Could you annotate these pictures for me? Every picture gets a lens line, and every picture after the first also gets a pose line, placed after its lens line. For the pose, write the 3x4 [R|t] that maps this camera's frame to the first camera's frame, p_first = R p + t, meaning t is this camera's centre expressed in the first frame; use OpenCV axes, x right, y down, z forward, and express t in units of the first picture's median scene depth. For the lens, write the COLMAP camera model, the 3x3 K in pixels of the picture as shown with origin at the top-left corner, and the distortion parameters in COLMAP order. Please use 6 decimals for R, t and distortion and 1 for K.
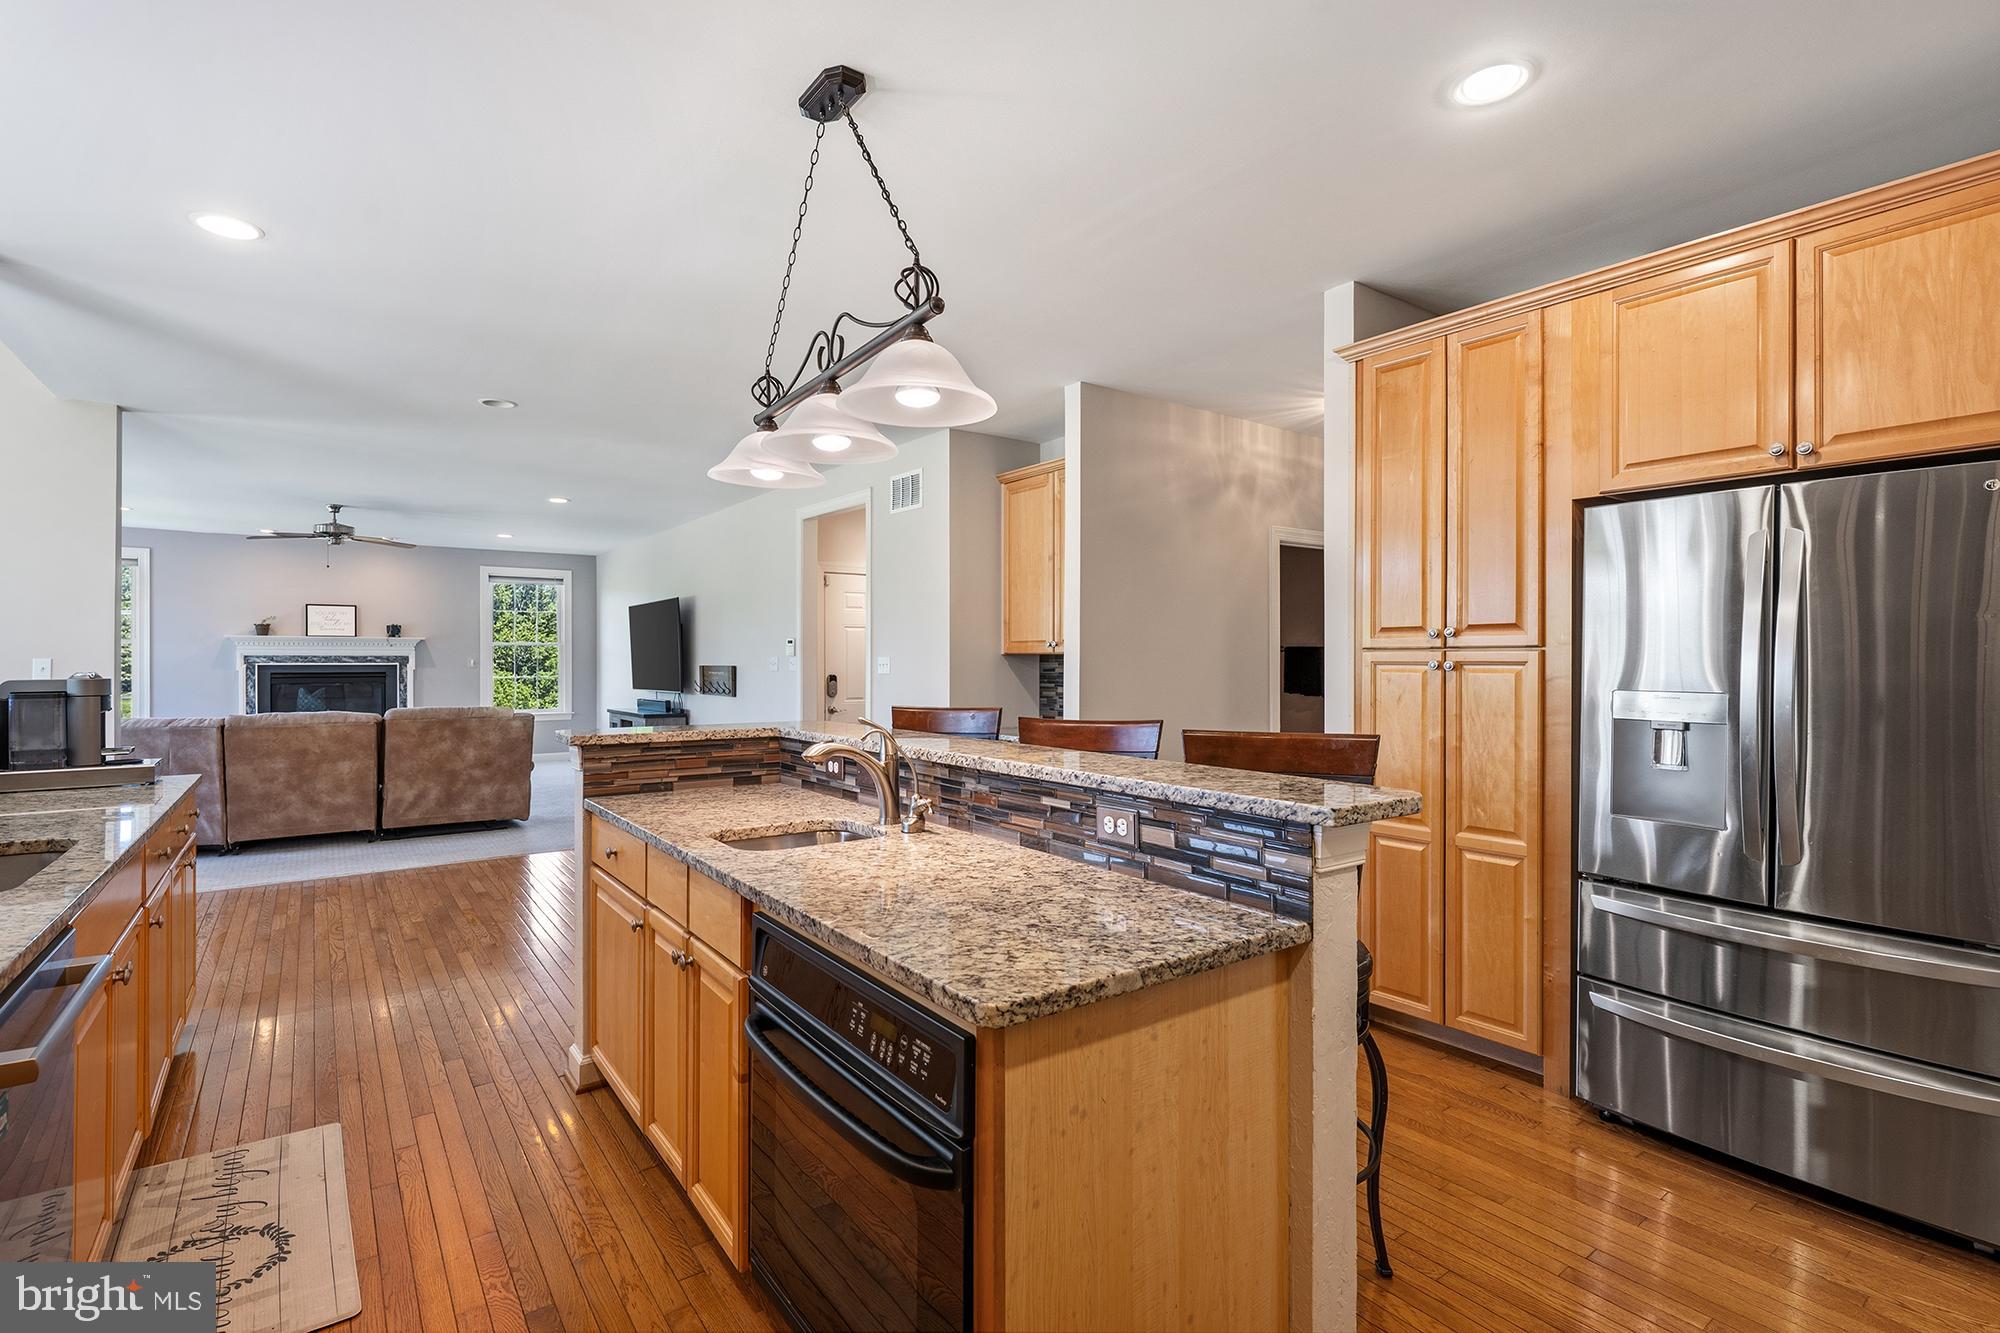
lens RADIAL K [[911.1, 0, 998.3], [0, 911.1, 666.3], [0, 0, 1]] dist [-0.002399, -0.000336]
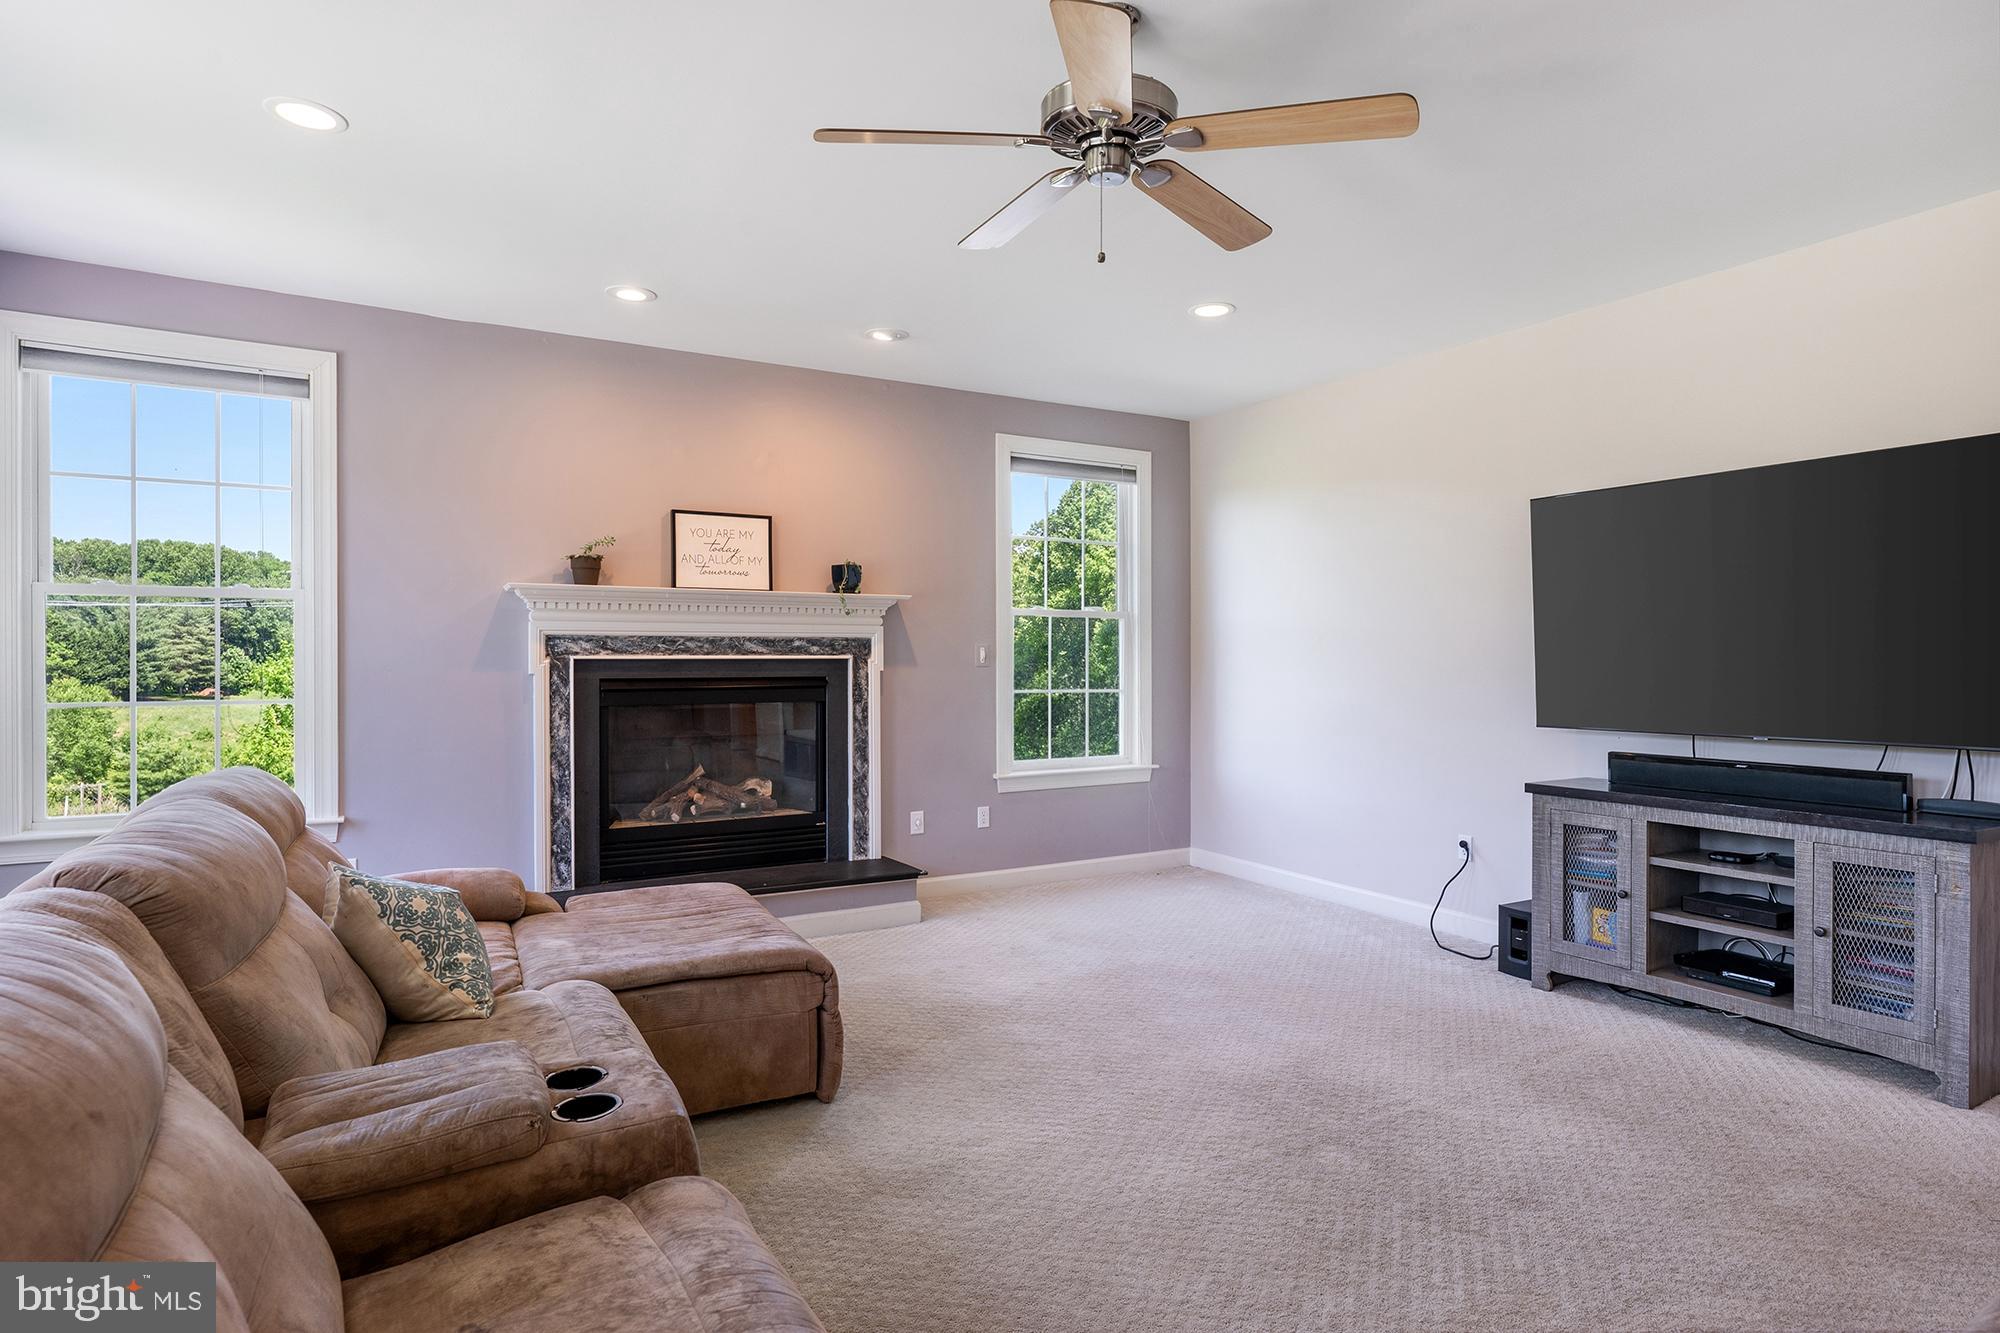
lens RADIAL K [[1067.3, 0, 1006.1], [0, 1067.3, 665.2], [0, 0, 1]] dist [0.001008, 0.000195]
pose [[0.992334, 0.000750, -0.123579, -0.546505], [-0.000895, 0.999999, -0.001113, 0.001487], [0.123578, 0.001215, 0.992334, 0.537006]]
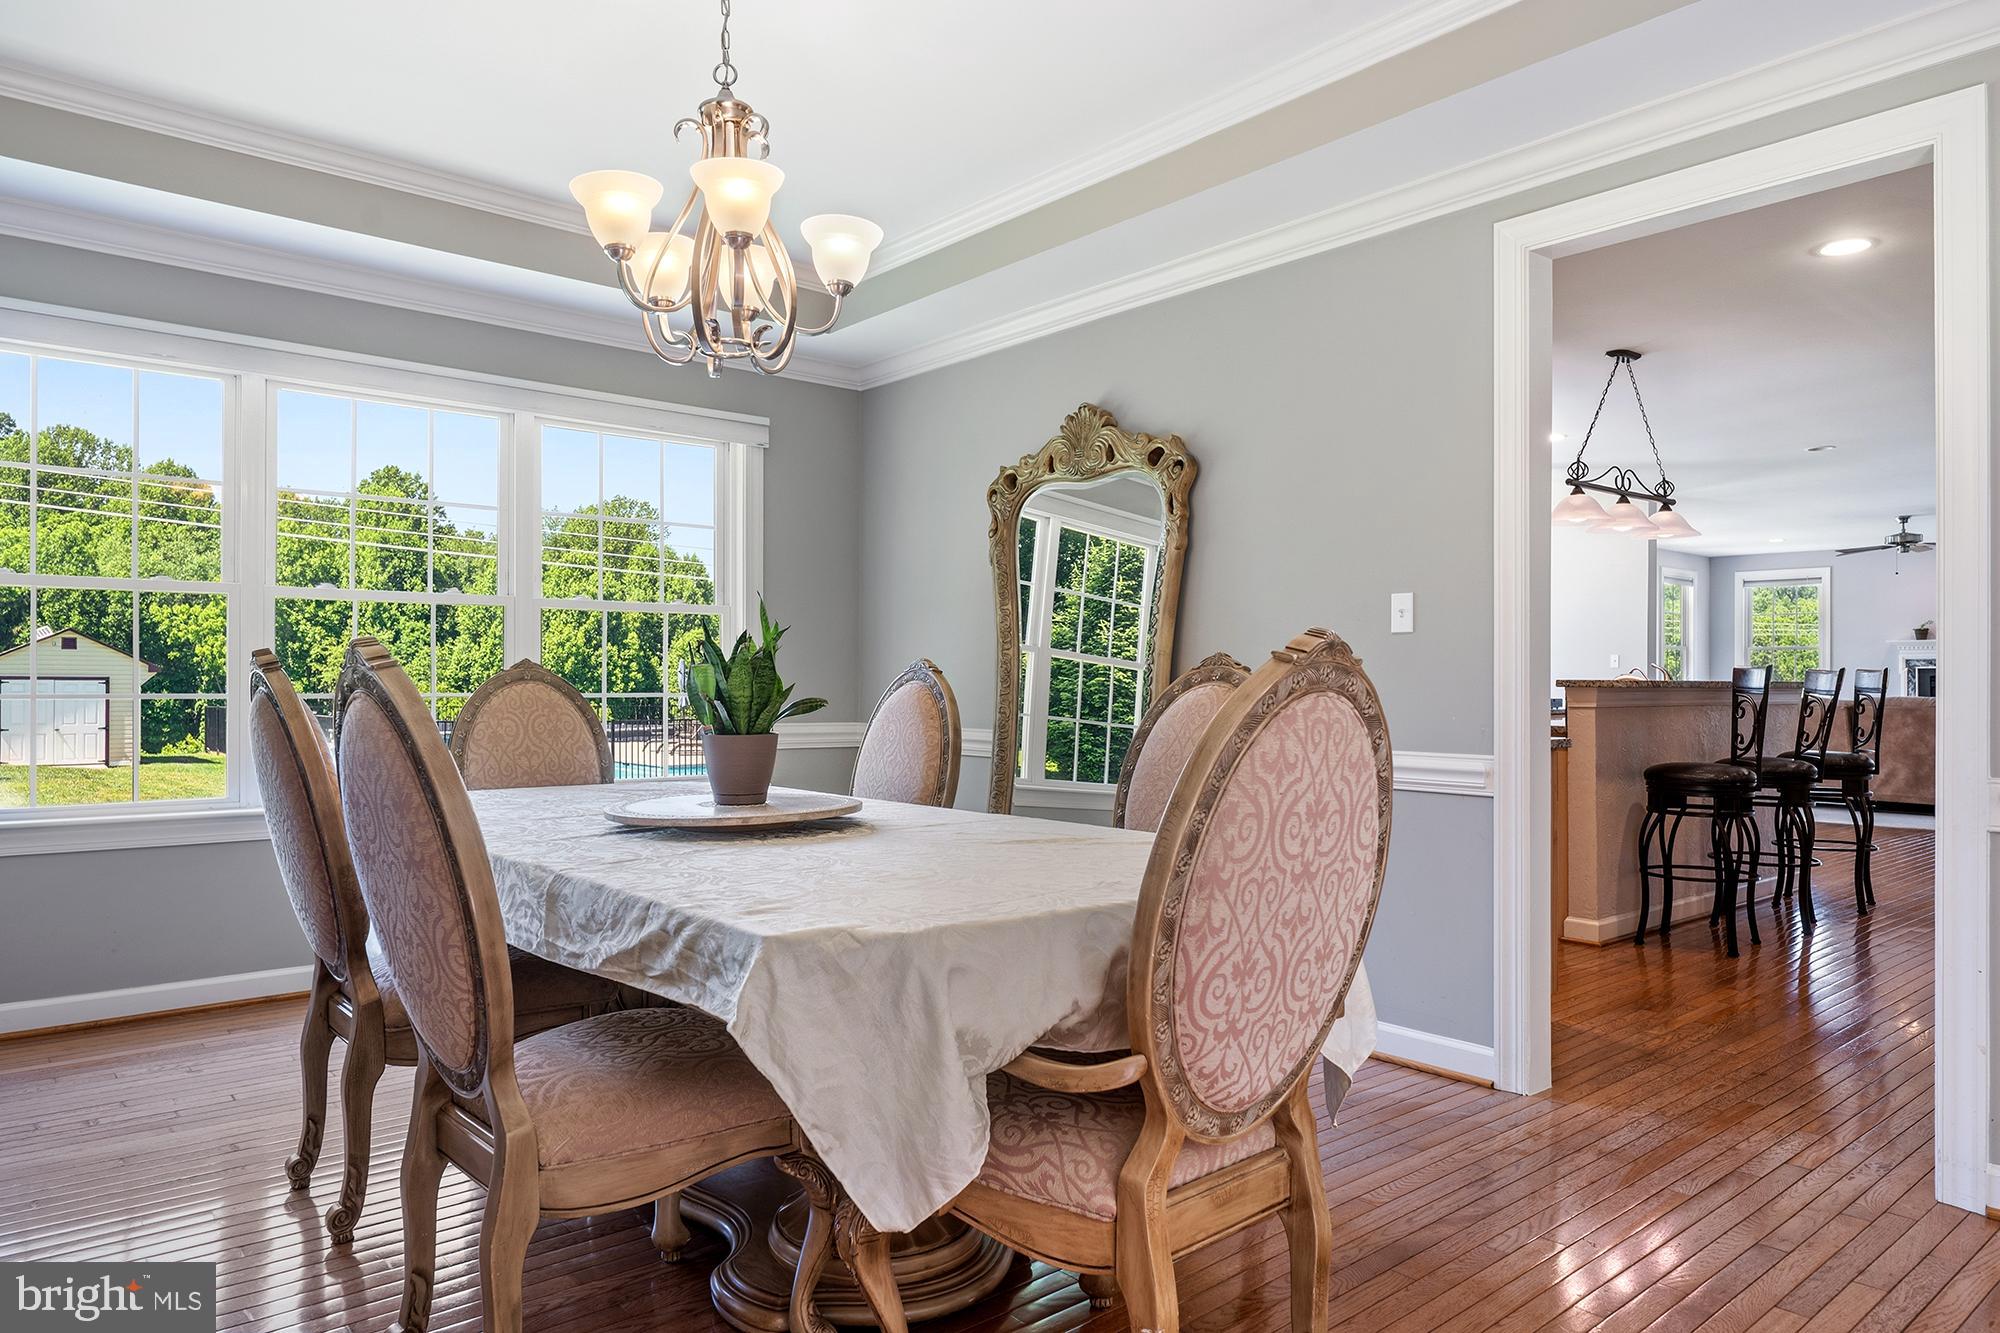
lens RADIAL K [[1276.9, 0, 984.2], [0, 1276.9, 670.1], [0, 0, 1]] dist [0.006411, 0.000742]
pose [[0.059233, -0.010209, -0.998192, 0.546241], [-0.006289, 0.999924, -0.010600, 0.021188], [0.998224, 0.006906, 0.059165, -0.132697]]
